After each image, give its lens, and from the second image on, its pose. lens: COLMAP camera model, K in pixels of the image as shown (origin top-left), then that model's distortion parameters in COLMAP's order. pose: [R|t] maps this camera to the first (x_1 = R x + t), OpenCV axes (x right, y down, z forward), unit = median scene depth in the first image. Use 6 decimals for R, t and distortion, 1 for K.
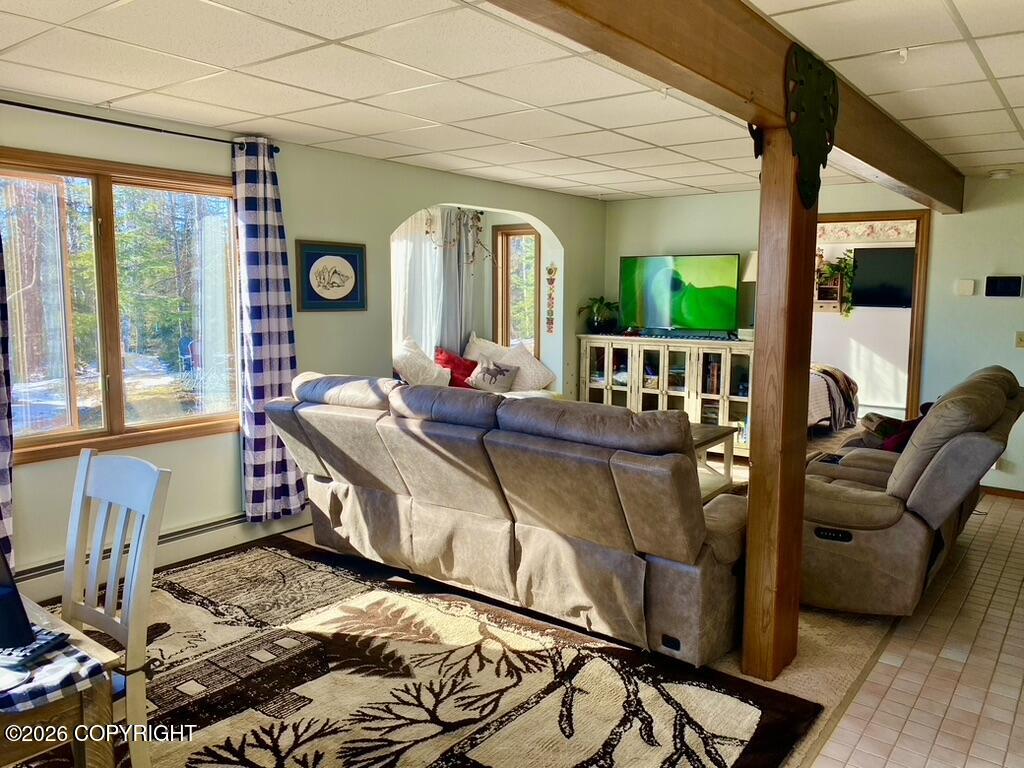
lens RADIAL K [[786.1, 0, 512.0], [0, 786.1, 384.0], [0, 0, 1]] dist [0.131004, -0.002890]
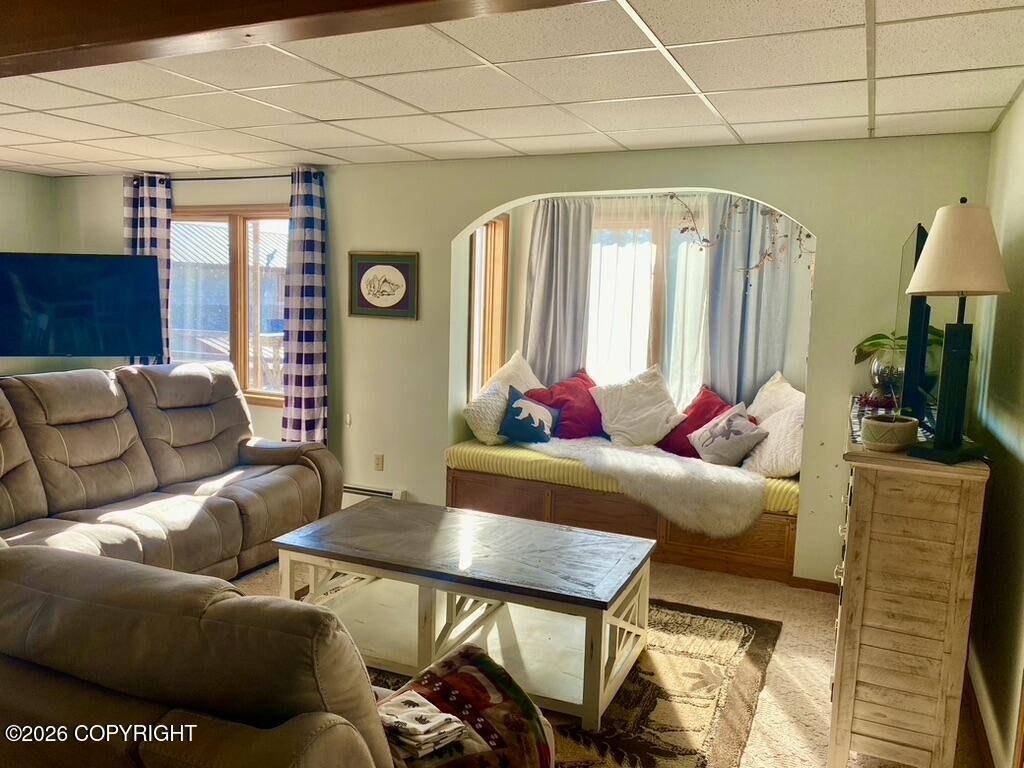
lens RADIAL K [[786.1, 0, 512.0], [0, 786.1, 384.0], [0, 0, 1]] dist [0.131004, -0.002890]
pose [[0.239423, 0.110674, -0.964587, 0.832762], [-0.145442, 0.986360, 0.077072, -0.114813], [0.959960, 0.121839, 0.252254, 0.937876]]
